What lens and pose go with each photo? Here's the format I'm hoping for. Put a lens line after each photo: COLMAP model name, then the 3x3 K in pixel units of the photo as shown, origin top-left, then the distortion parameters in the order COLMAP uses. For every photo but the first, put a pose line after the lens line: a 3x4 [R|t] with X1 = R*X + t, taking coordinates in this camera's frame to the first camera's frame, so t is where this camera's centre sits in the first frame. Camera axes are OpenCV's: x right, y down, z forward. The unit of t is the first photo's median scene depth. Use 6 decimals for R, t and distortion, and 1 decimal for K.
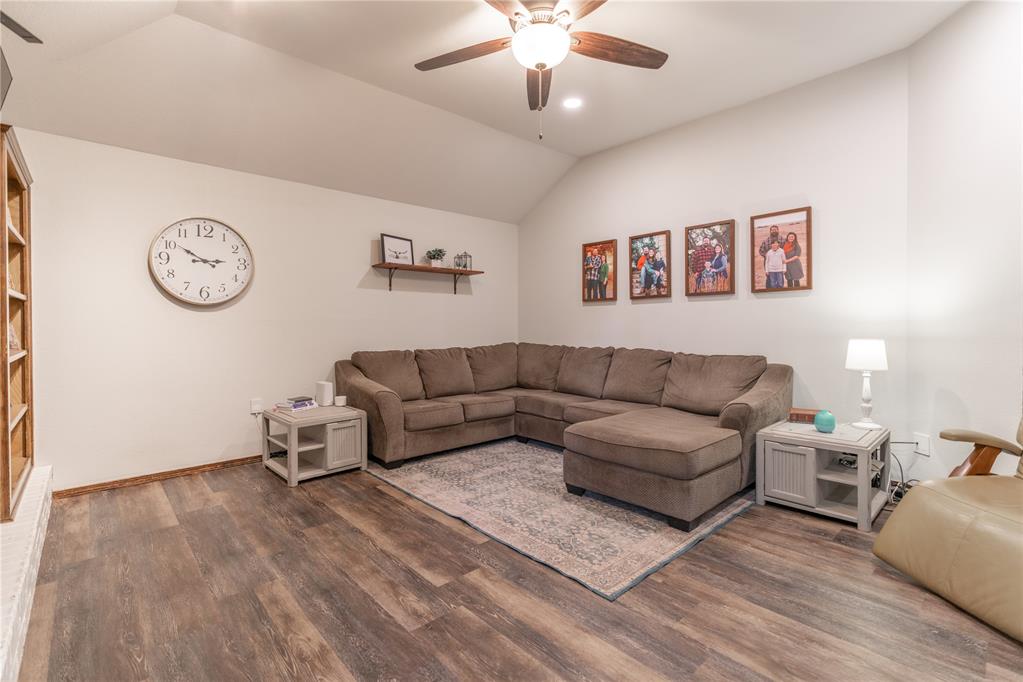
lens RADIAL K [[462.2, 0, 514.9], [0, 462.2, 330.2], [0, 0, 1]] dist [-0.001219, 0.000195]
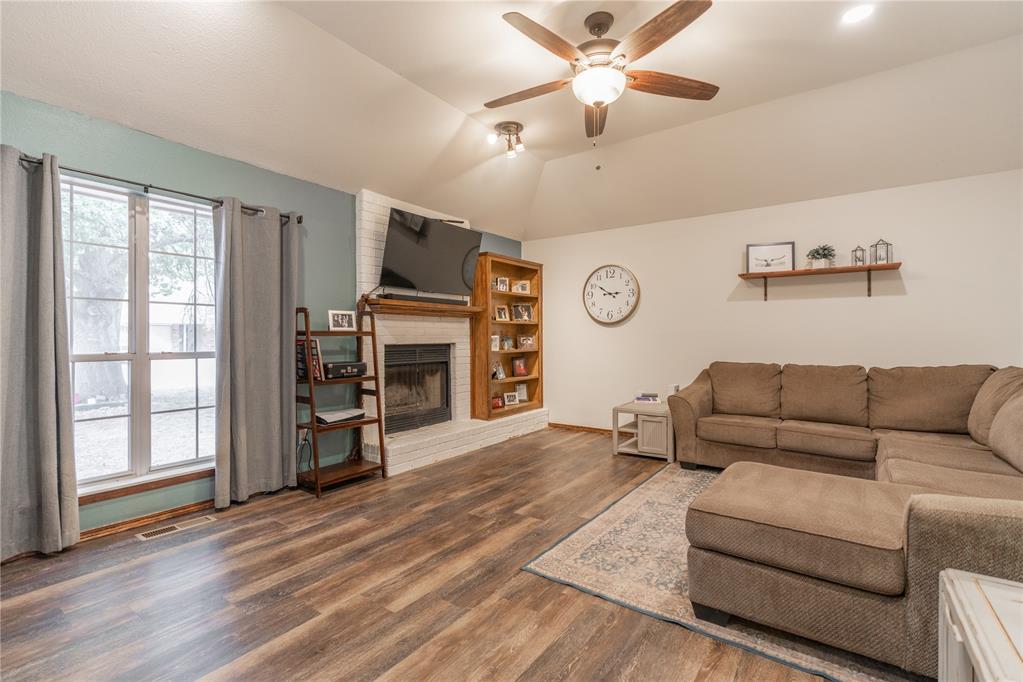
lens RADIAL K [[462.2, 0, 514.9], [0, 462.2, 330.2], [0, 0, 1]] dist [-0.001219, 0.000195]
pose [[0.203940, -0.011816, -0.978912, 1.028414], [-0.012992, 0.999806, -0.014775, -0.007019], [0.978897, 0.015731, 0.203747, 0.548062]]
